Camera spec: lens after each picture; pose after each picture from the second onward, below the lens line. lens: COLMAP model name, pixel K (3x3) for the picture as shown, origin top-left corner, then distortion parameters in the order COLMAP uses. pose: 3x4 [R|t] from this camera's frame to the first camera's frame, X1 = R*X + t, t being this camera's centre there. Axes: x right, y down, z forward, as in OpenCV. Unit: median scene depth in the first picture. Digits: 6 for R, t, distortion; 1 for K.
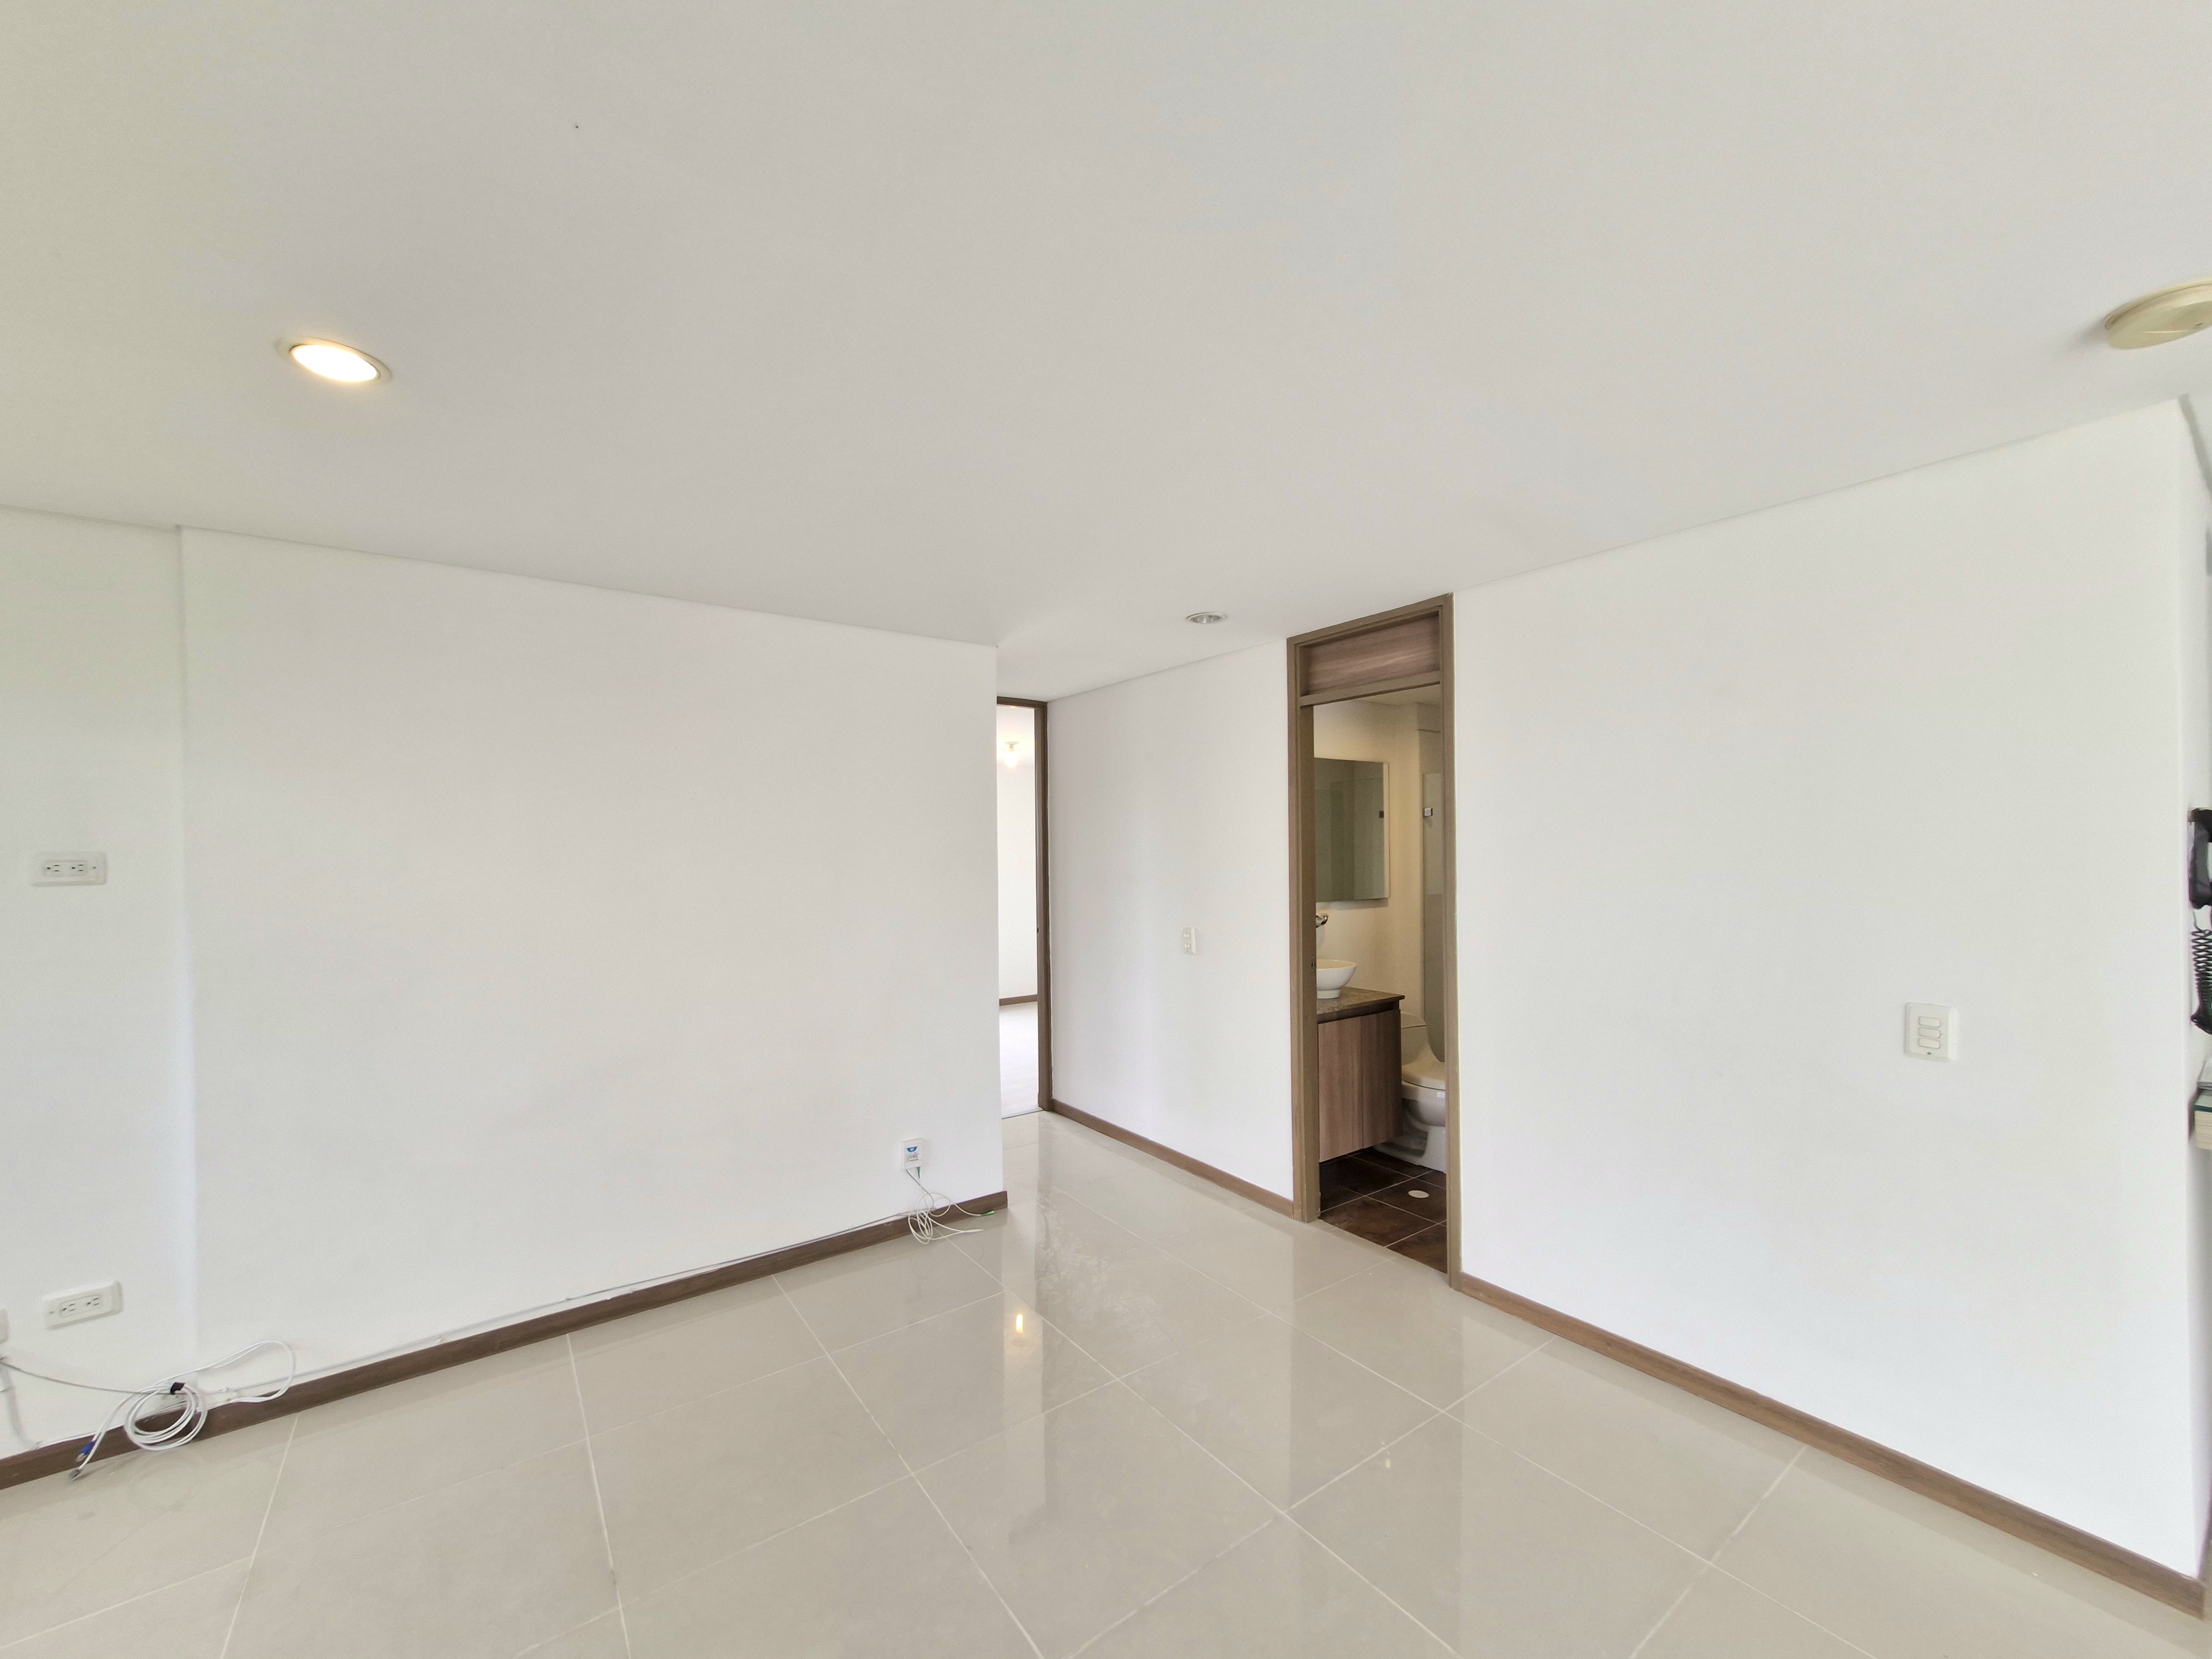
lens RADIAL K [[871.5, 0, 1100.0], [0, 871.5, 856.6], [0, 0, 1]] dist [0.002255, 0.000223]
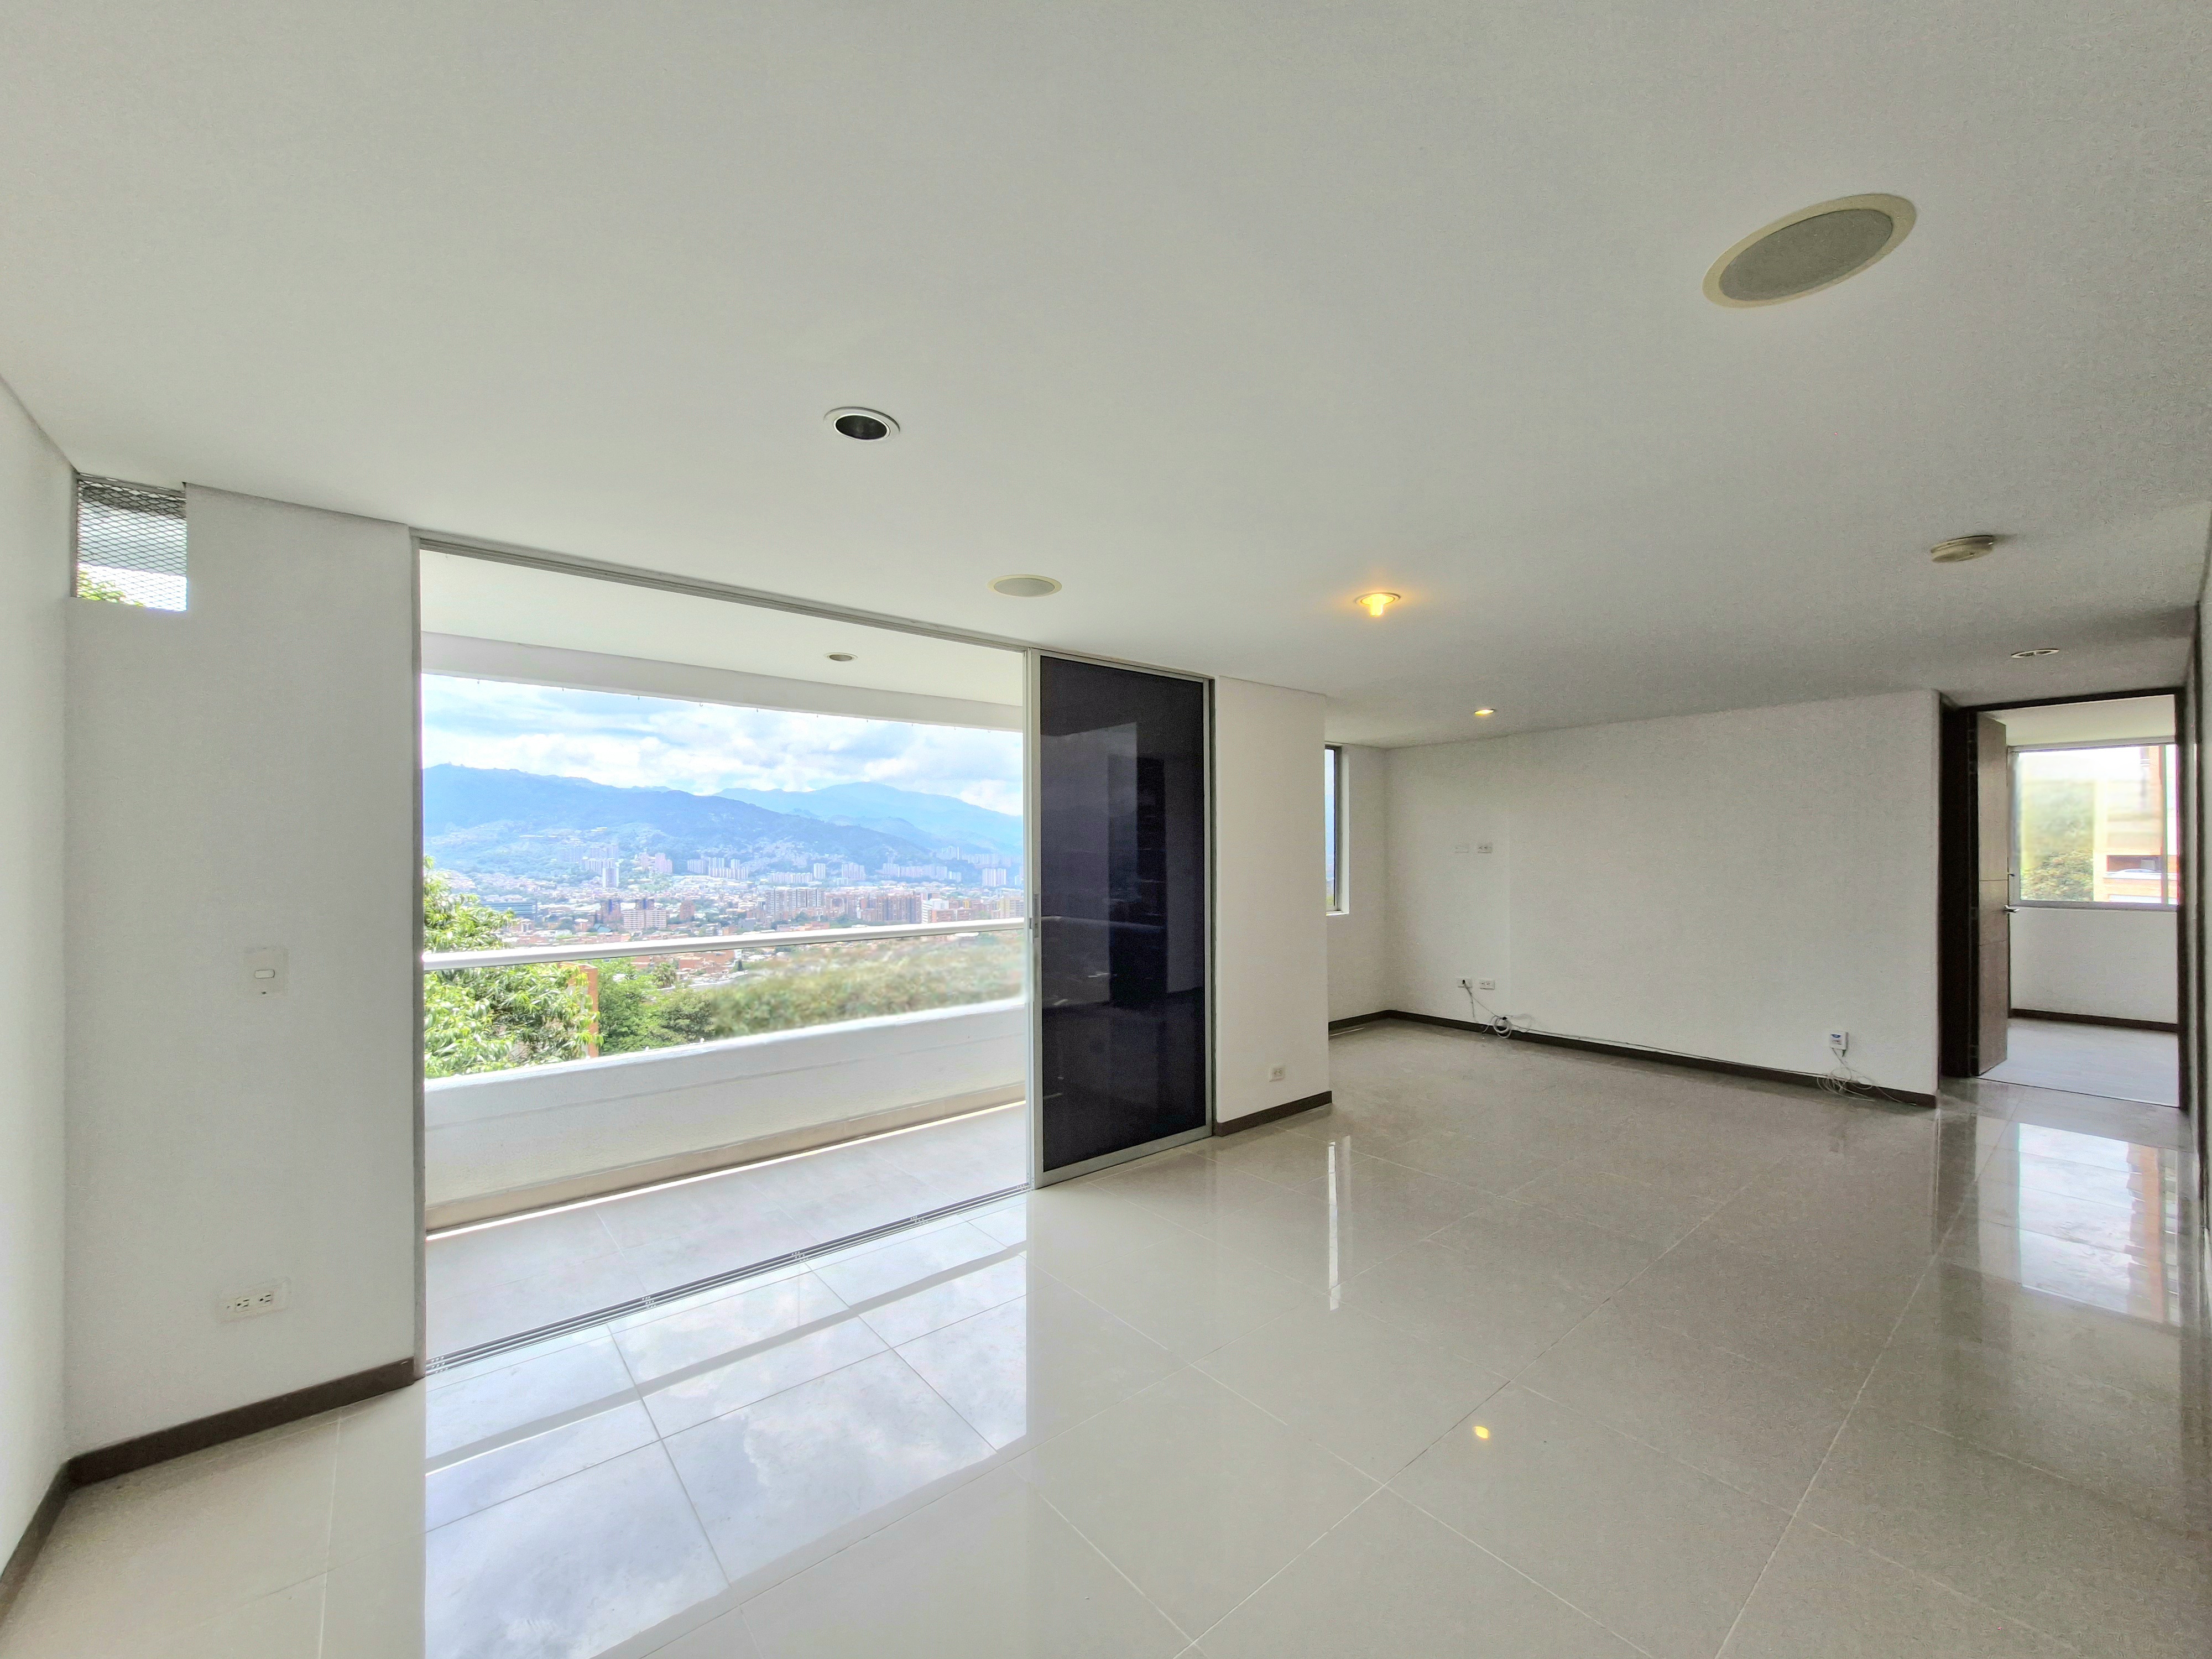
lens RADIAL K [[871.5, 0, 1109.5], [0, 871.5, 841.3], [0, 0, 1]] dist [0.002255, 0.000223]
pose [[0.075844, -0.001681, -0.997118, 1.287318], [-0.002035, 0.999996, -0.001841, -0.002084], [0.997118, 0.002169, 0.075841, -0.414821]]
